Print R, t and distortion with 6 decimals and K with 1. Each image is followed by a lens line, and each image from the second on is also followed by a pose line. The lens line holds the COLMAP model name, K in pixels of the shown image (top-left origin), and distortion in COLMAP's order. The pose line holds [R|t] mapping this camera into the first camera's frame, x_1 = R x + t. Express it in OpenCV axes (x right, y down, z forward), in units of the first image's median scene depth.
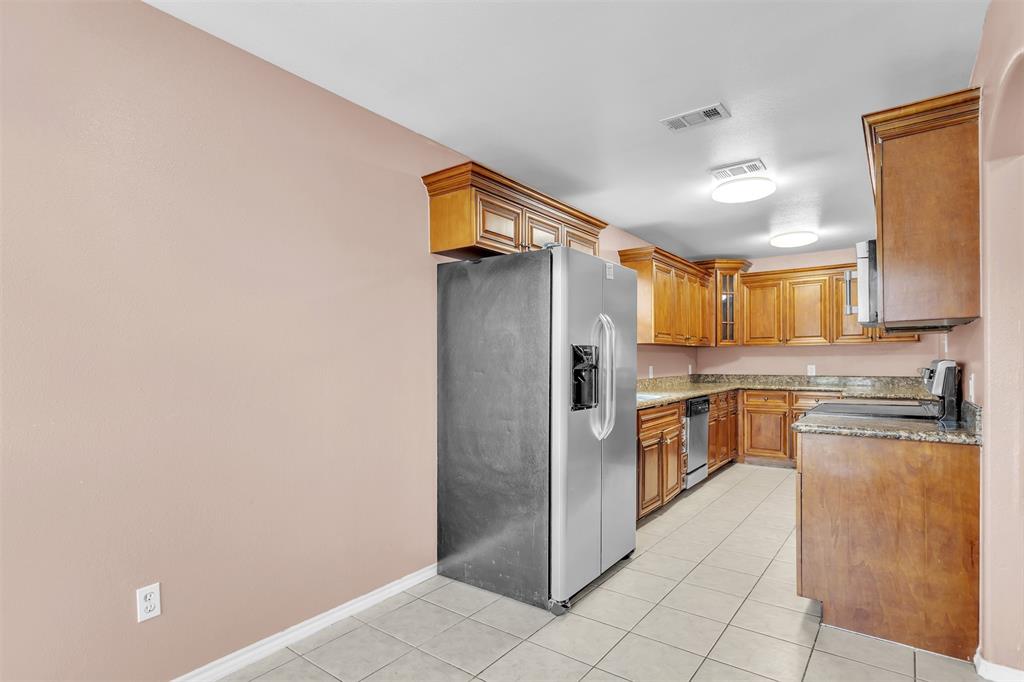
lens RADIAL K [[499.2, 0, 509.5], [0, 499.2, 365.2], [0, 0, 1]] dist [-0.001329, 0.000195]
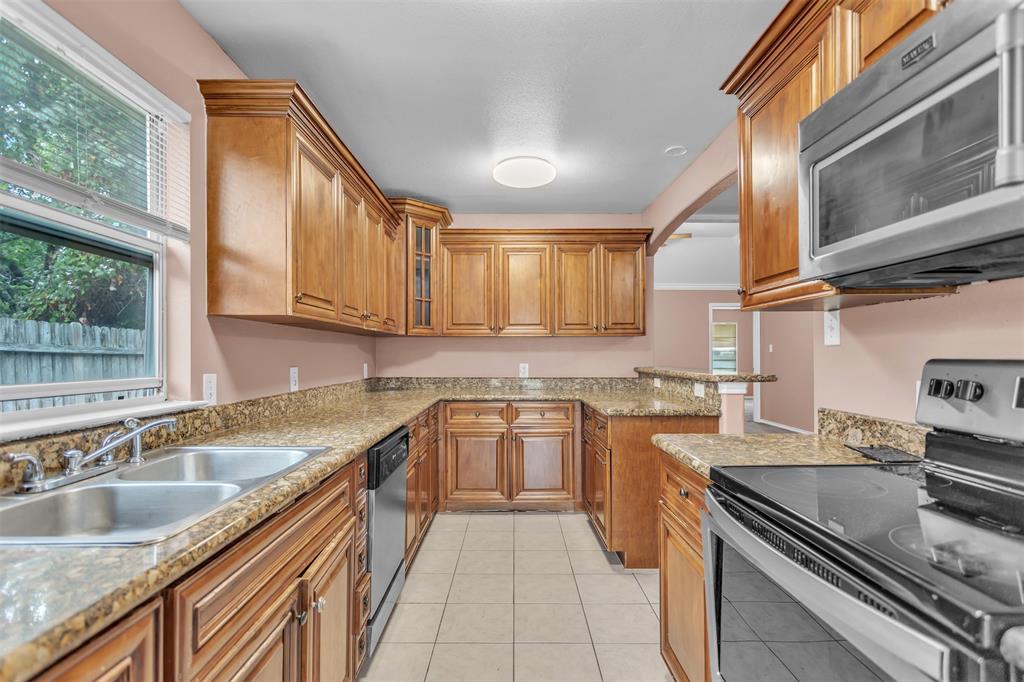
lens RADIAL K [[499.2, 0, 513.2], [0, 499.2, 352.3], [0, 0, 1]] dist [-0.001329, 0.000195]
pose [[0.795666, 0.009365, 0.605664, 0.141222], [0.002041, 0.999833, -0.018142, -0.003789], [-0.605733, 0.015672, 0.795514, 0.425011]]
